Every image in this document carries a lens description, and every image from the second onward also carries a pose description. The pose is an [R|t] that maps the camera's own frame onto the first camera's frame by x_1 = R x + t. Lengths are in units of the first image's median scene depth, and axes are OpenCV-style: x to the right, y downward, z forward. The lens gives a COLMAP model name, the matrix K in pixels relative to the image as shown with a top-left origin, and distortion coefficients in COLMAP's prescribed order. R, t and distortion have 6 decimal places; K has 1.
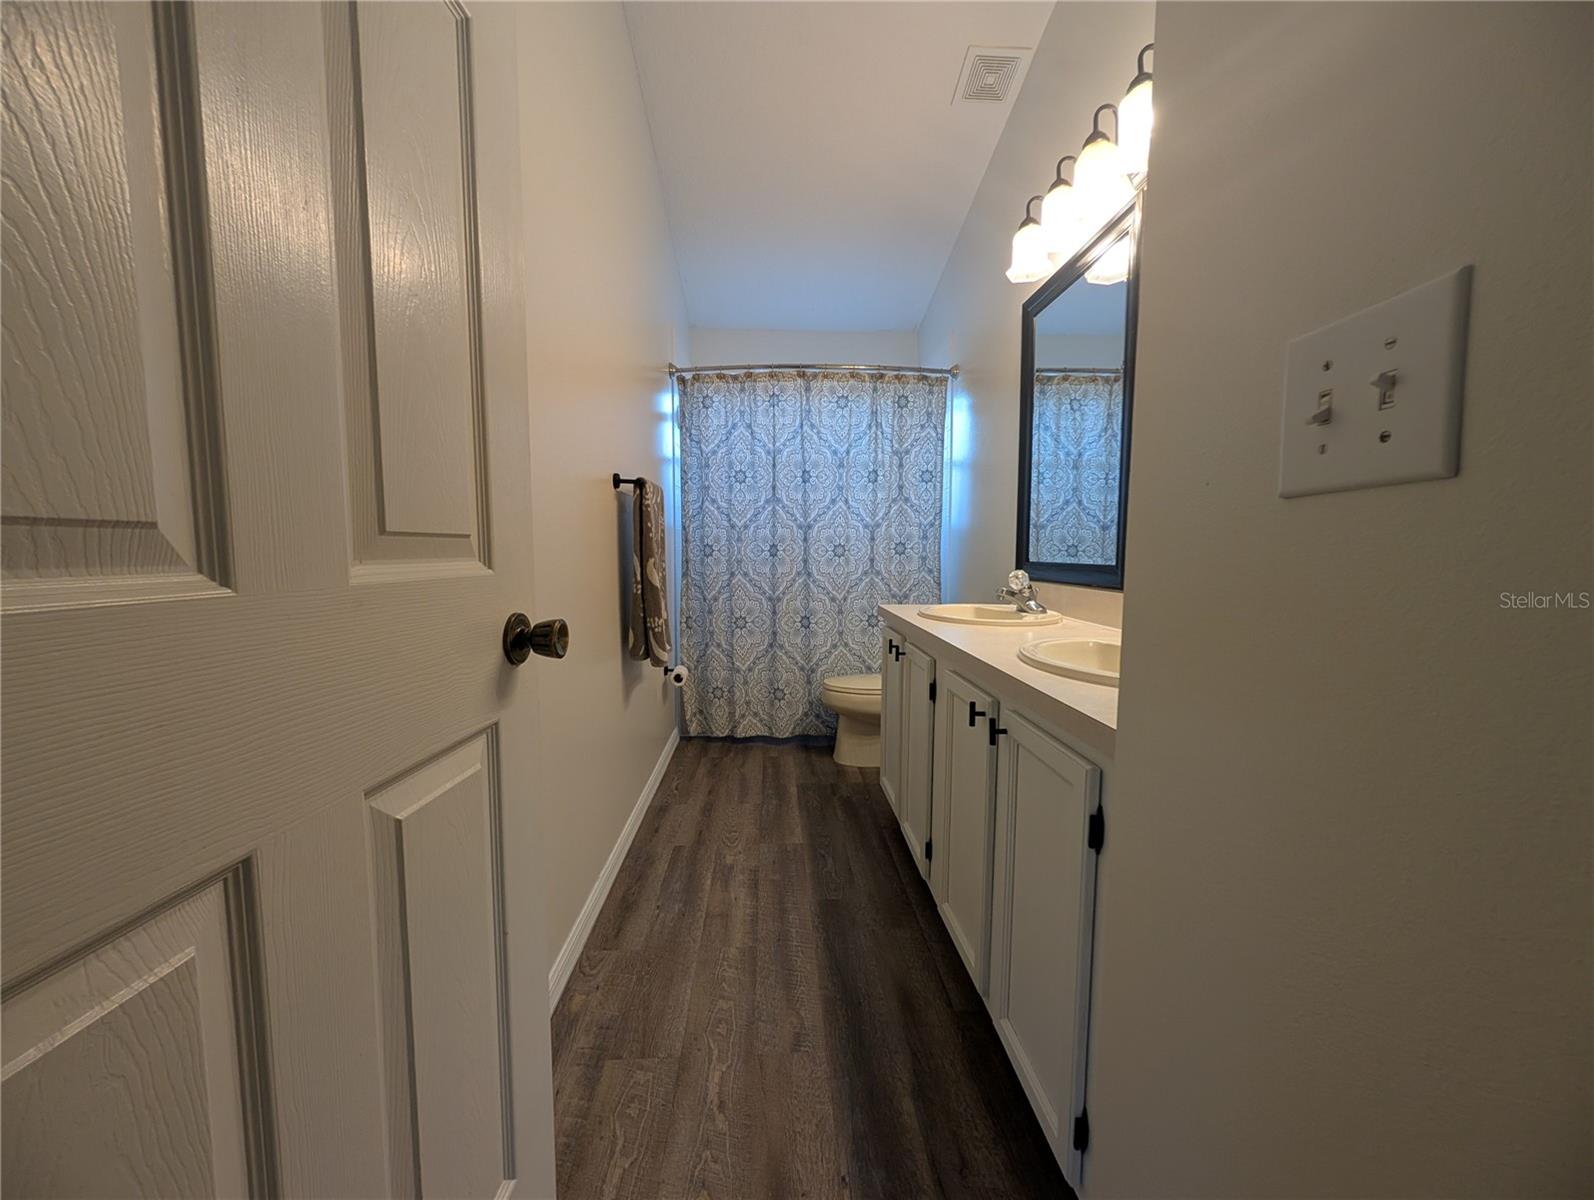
lens RADIAL K [[614.6, 0, 797.0], [0, 614.6, 600.0], [0, 0, 1]] dist [0.001080, 0.000175]
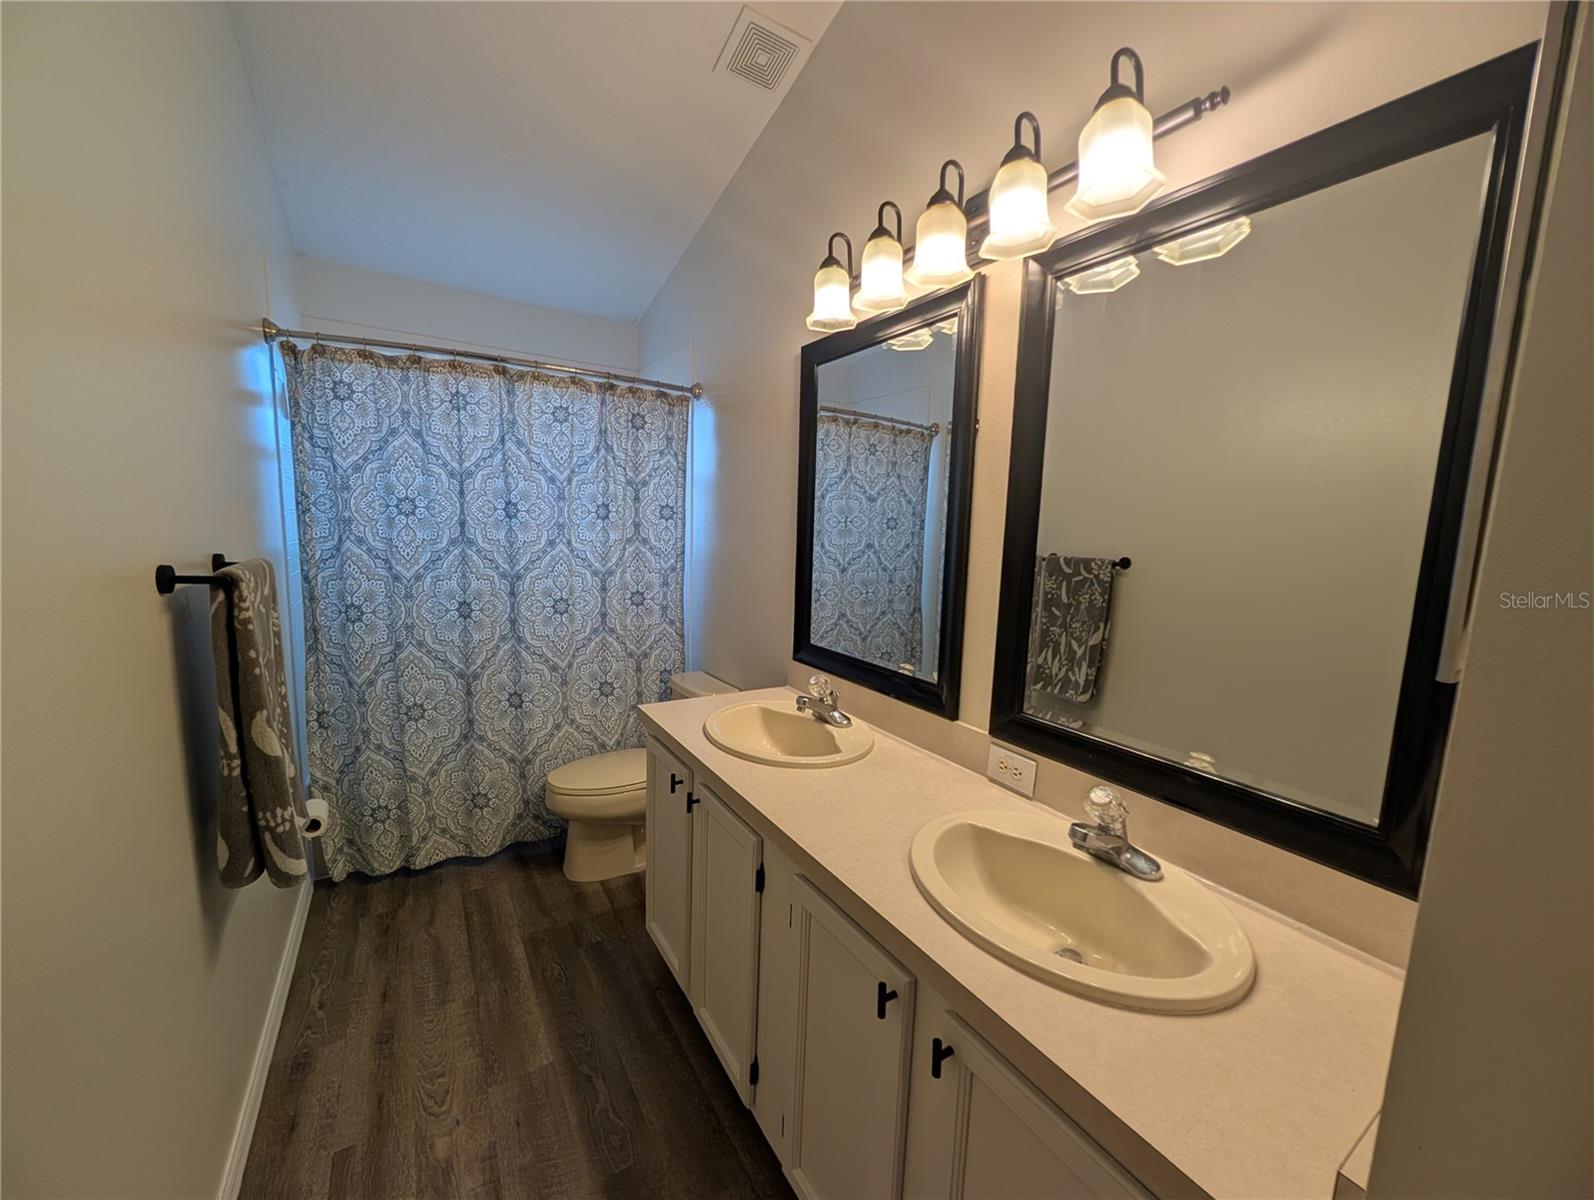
lens RADIAL K [[614.6, 0, 797.0], [0, 614.6, 600.0], [0, 0, 1]] dist [0.001080, 0.000175]
pose [[0.869002, -0.037024, 0.493422, -0.055632], [0.010599, 0.998361, 0.056245, -0.129973], [-0.494695, -0.043647, 0.867970, 0.179109]]
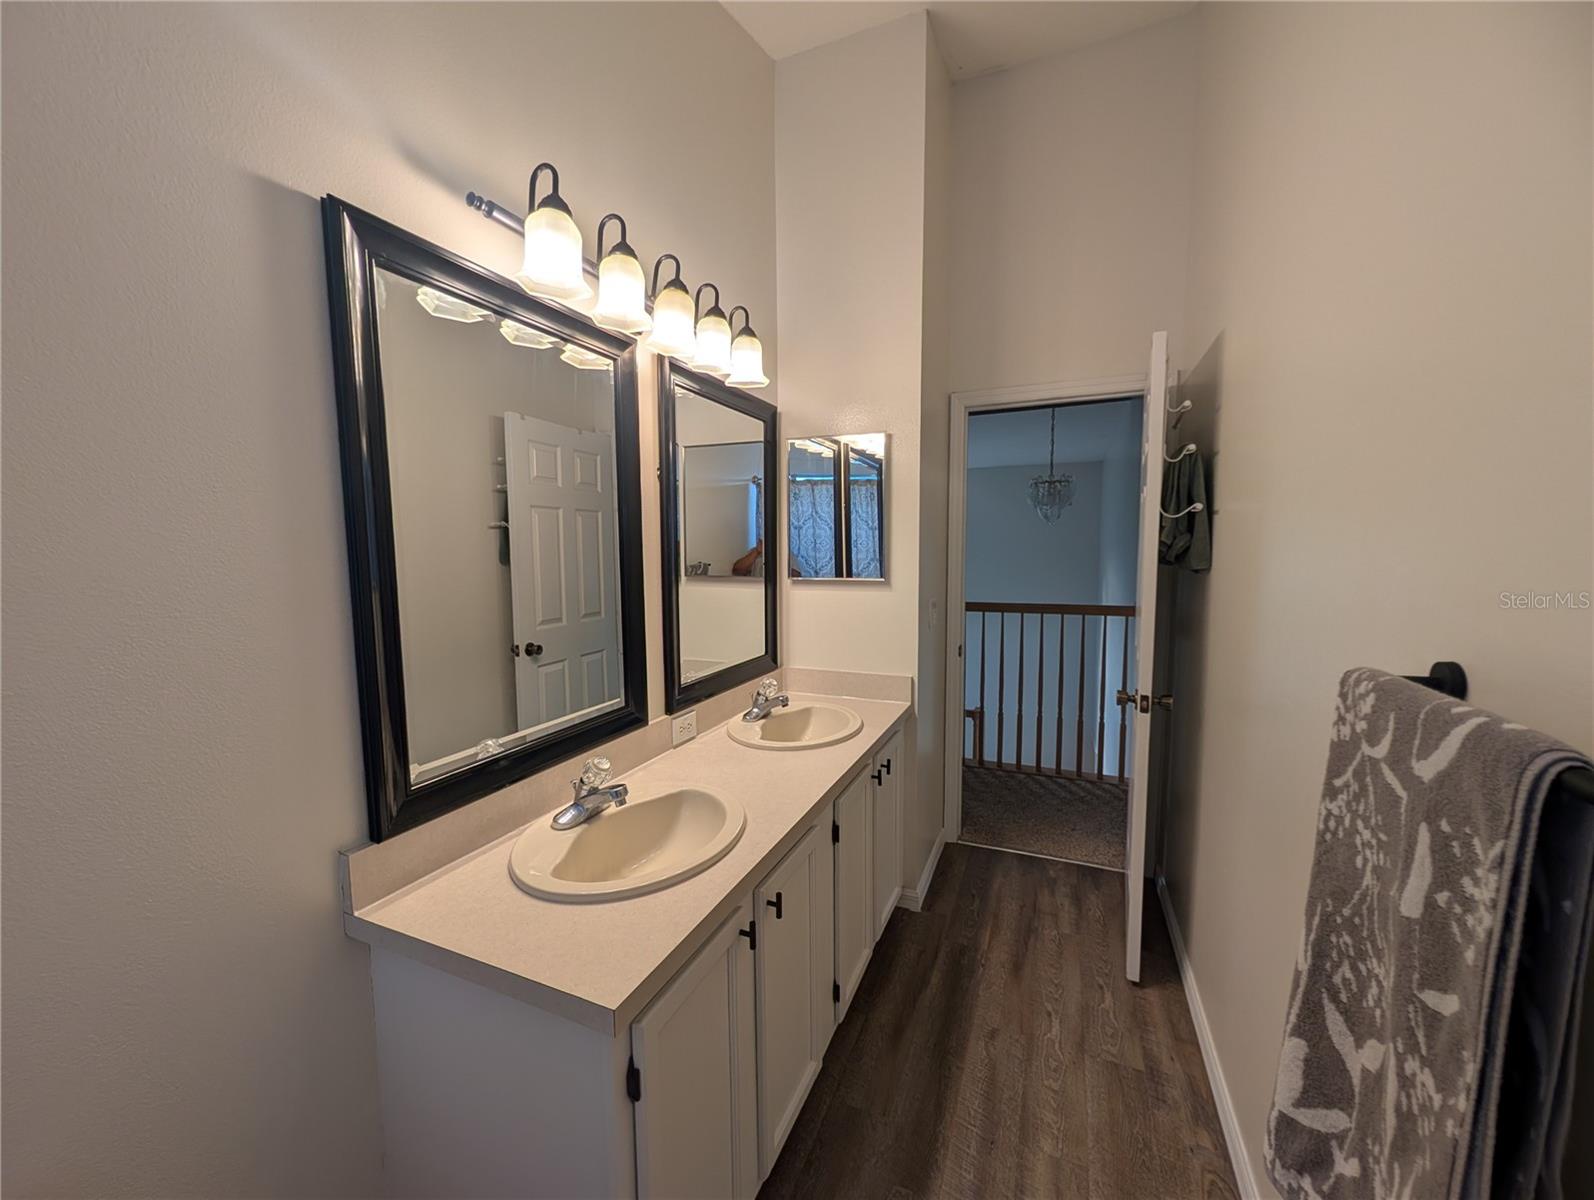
lens RADIAL K [[614.6, 0, 797.0], [0, 614.6, 600.0], [0, 0, 1]] dist [0.001080, 0.000175]
pose [[-0.898402, -0.037120, 0.437602, -0.072111], [0.038684, 0.985860, 0.163045, -0.202033], [-0.437467, 0.163408, -0.884263, 0.944543]]
